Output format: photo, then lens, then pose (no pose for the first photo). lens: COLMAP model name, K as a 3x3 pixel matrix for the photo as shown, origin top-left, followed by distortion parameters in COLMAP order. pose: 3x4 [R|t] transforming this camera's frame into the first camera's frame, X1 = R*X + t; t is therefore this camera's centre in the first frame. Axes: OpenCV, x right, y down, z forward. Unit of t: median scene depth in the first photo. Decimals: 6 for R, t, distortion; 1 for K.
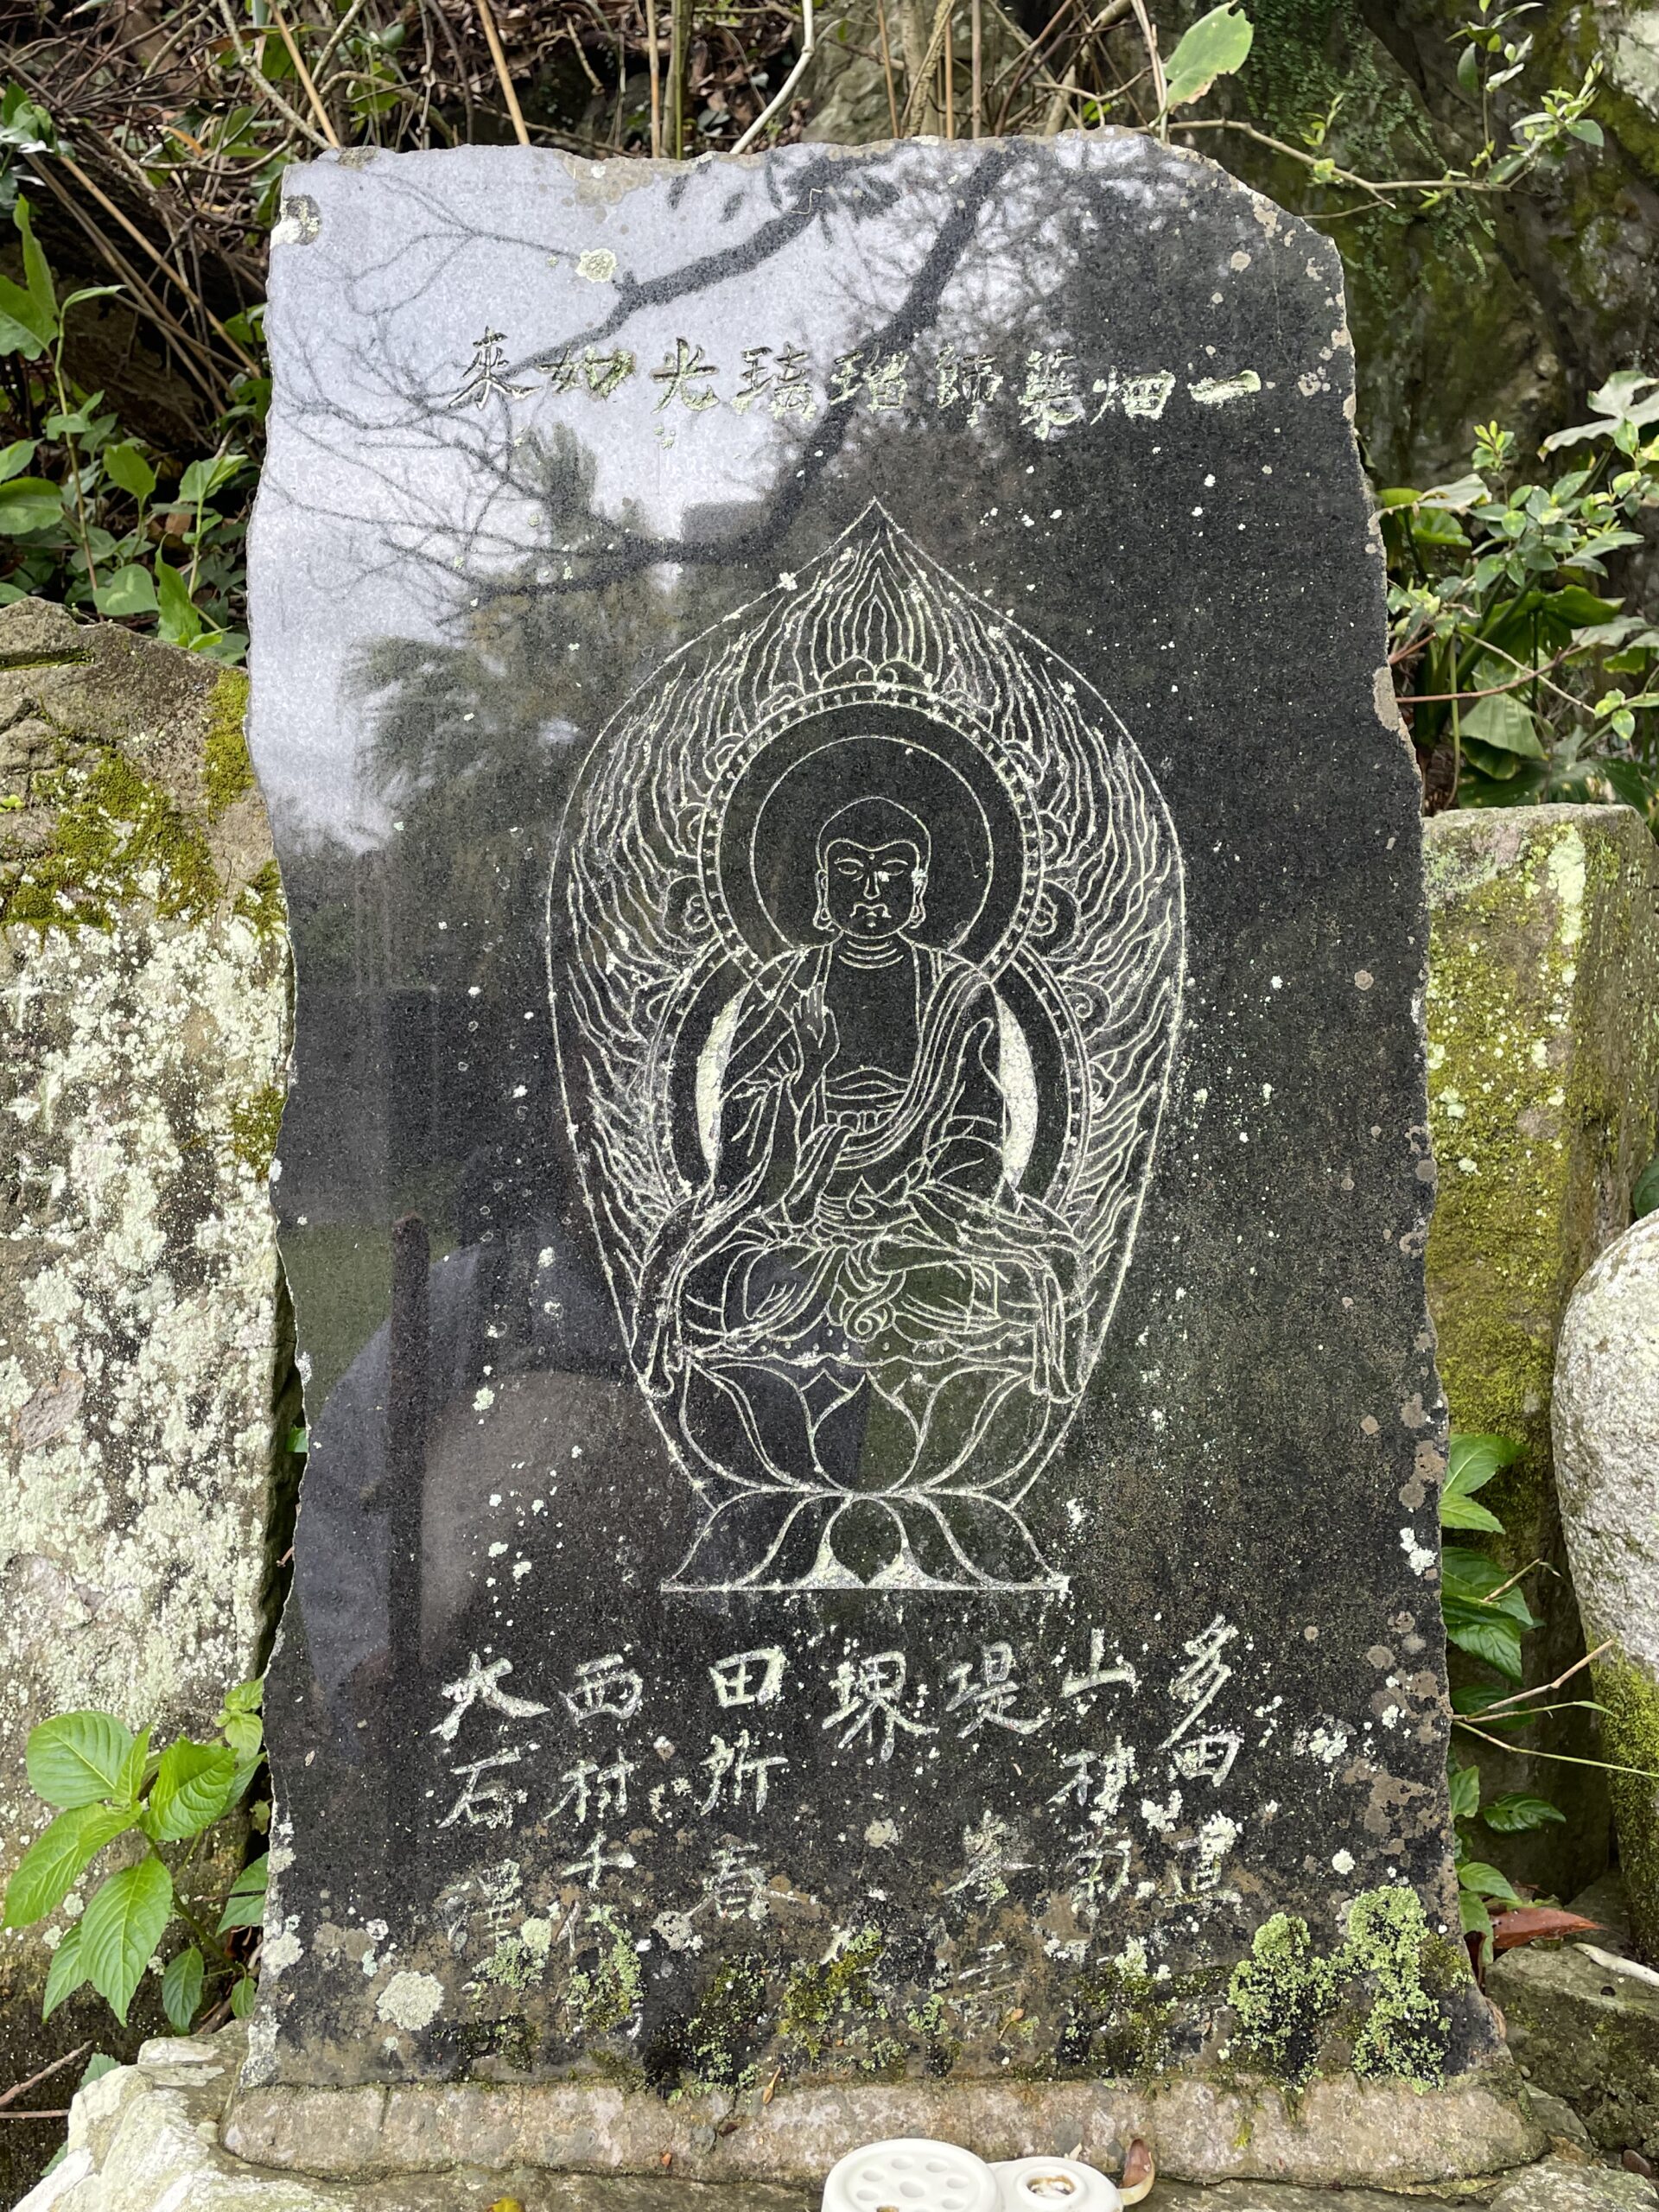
lens RADIAL K [[2015.9, 0, 826.8], [0, 2015.9, 1108.1], [0, 0, 1]] dist [0.041146, -0.000259]
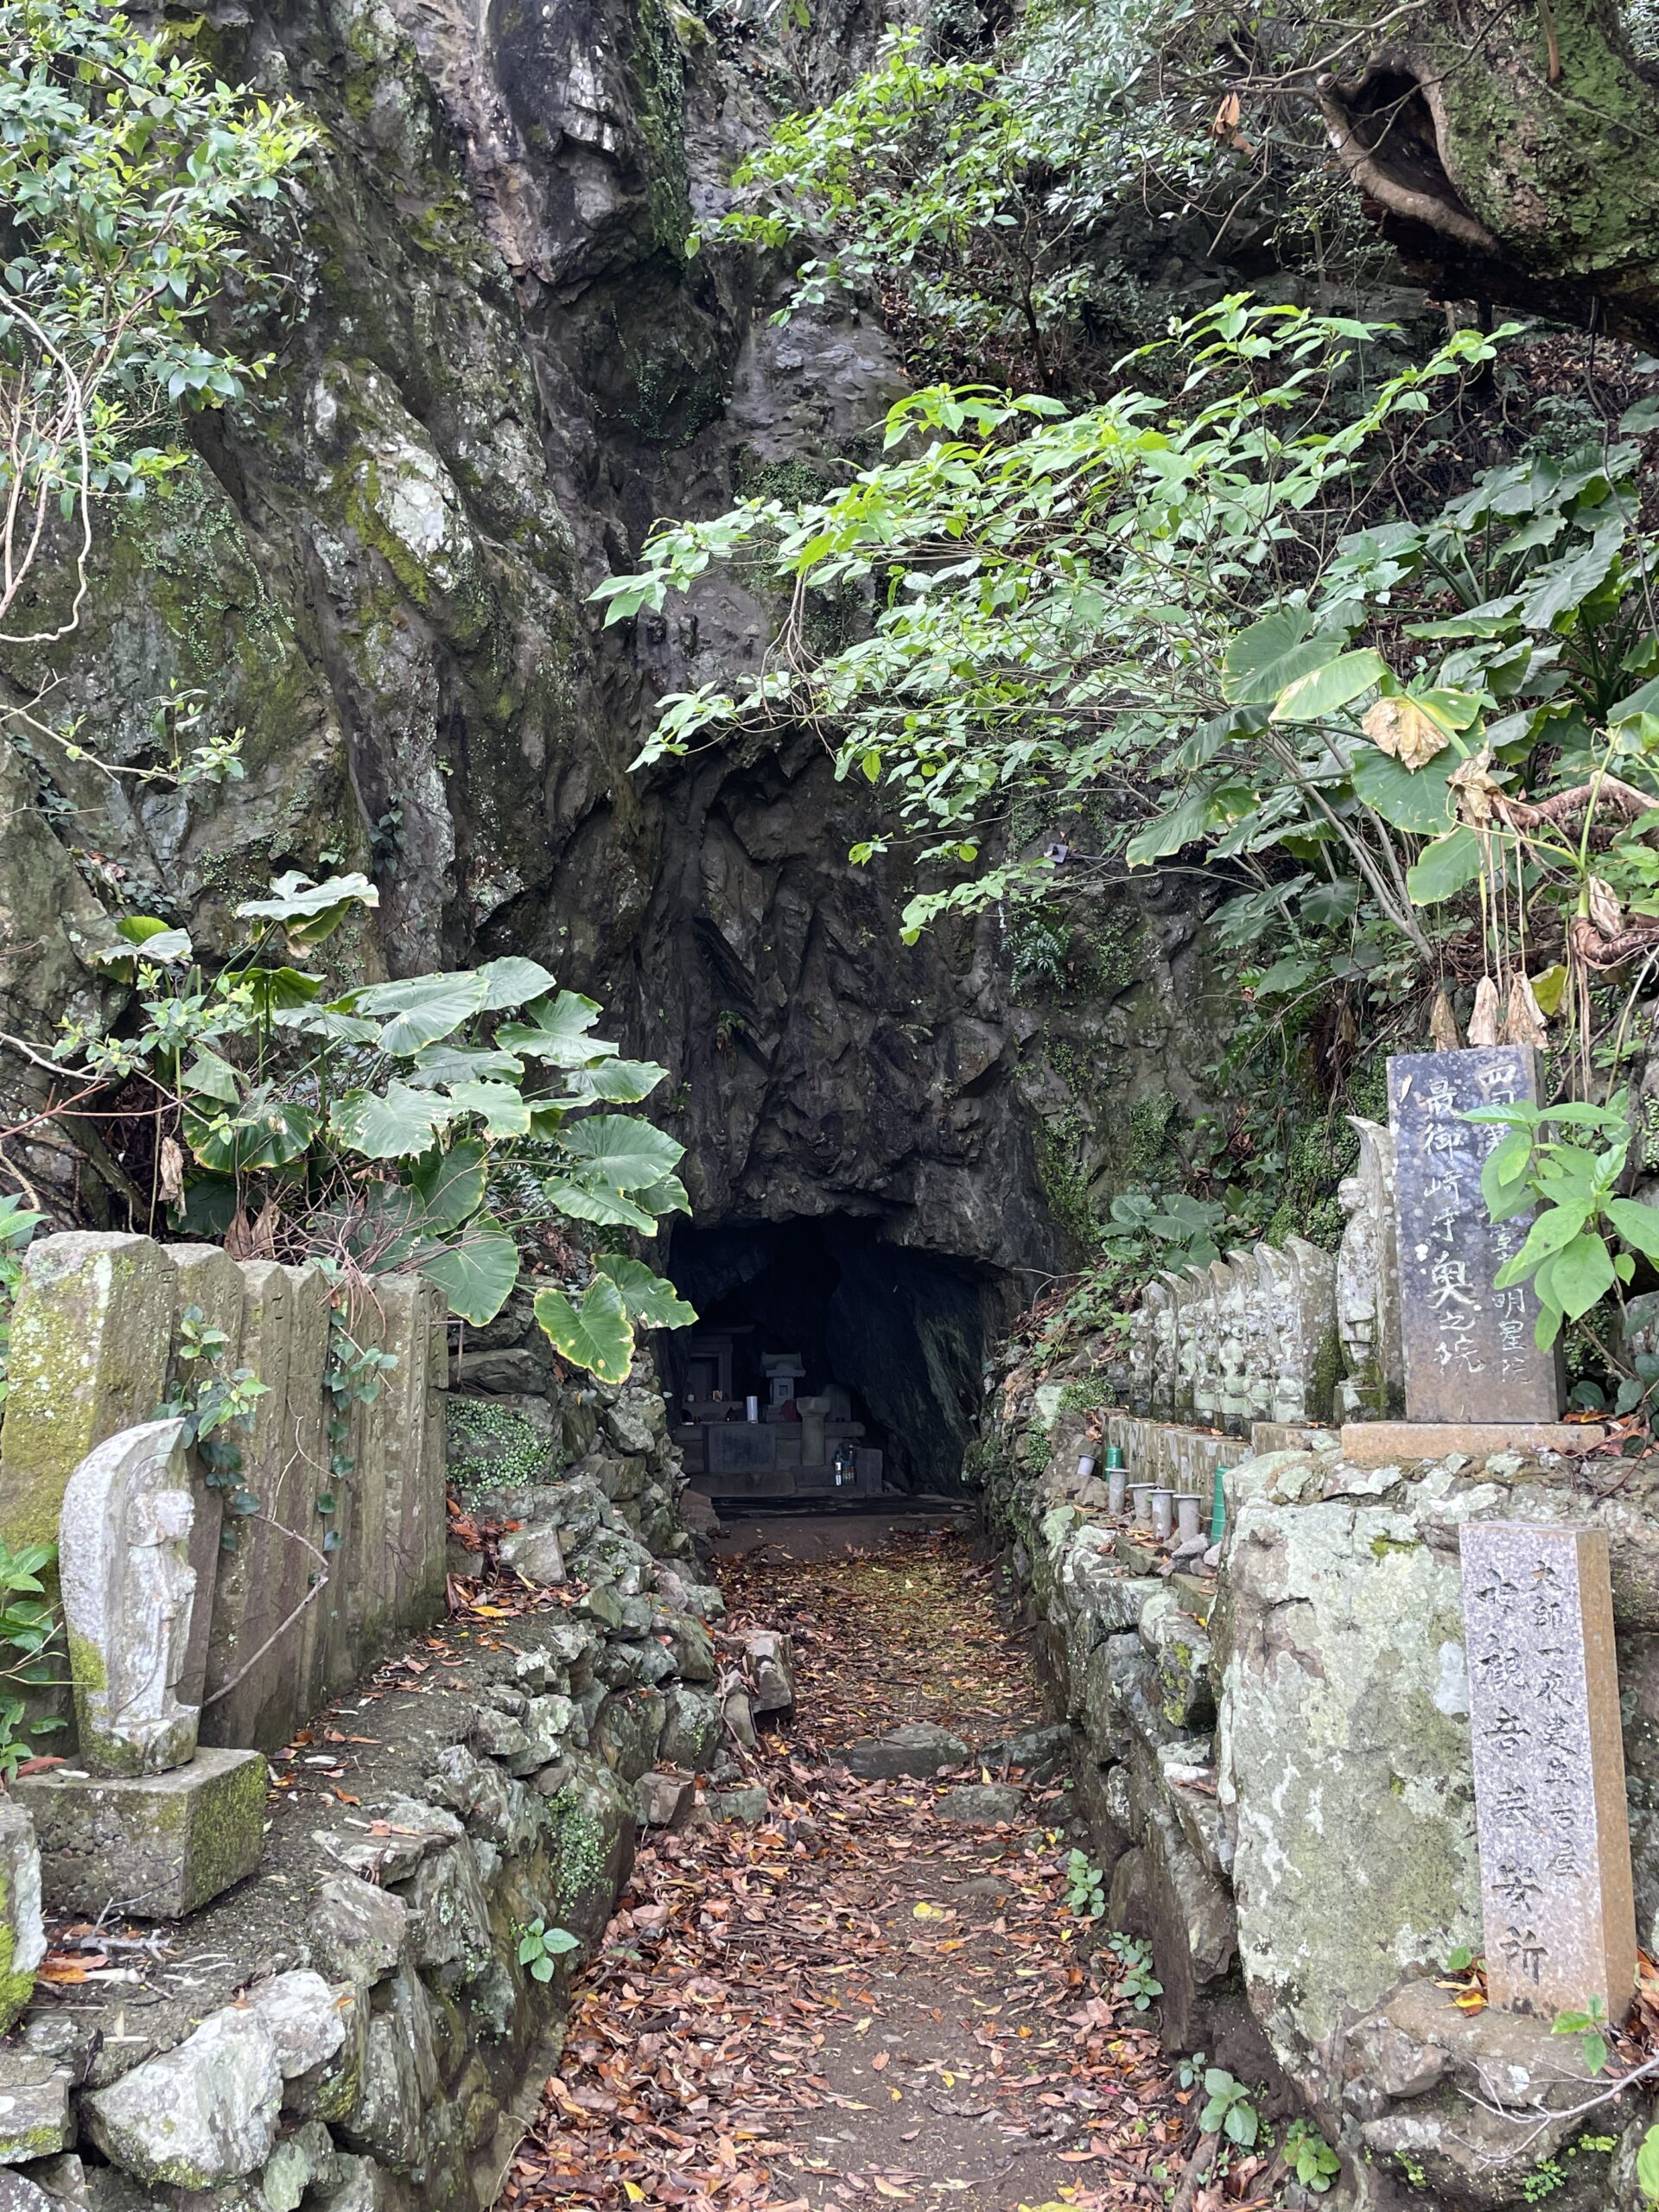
lens RADIAL K [[2015.9, 0, 822.0], [0, 2015.9, 1092.9], [0, 0, 1]] dist [0.041146, -0.000259]
pose [[0.860120, 0.056700, 0.506930, -0.044303], [-0.008534, 0.995263, -0.096840, -0.062849], [-0.510020, 0.078967, 0.856530, -0.725202]]
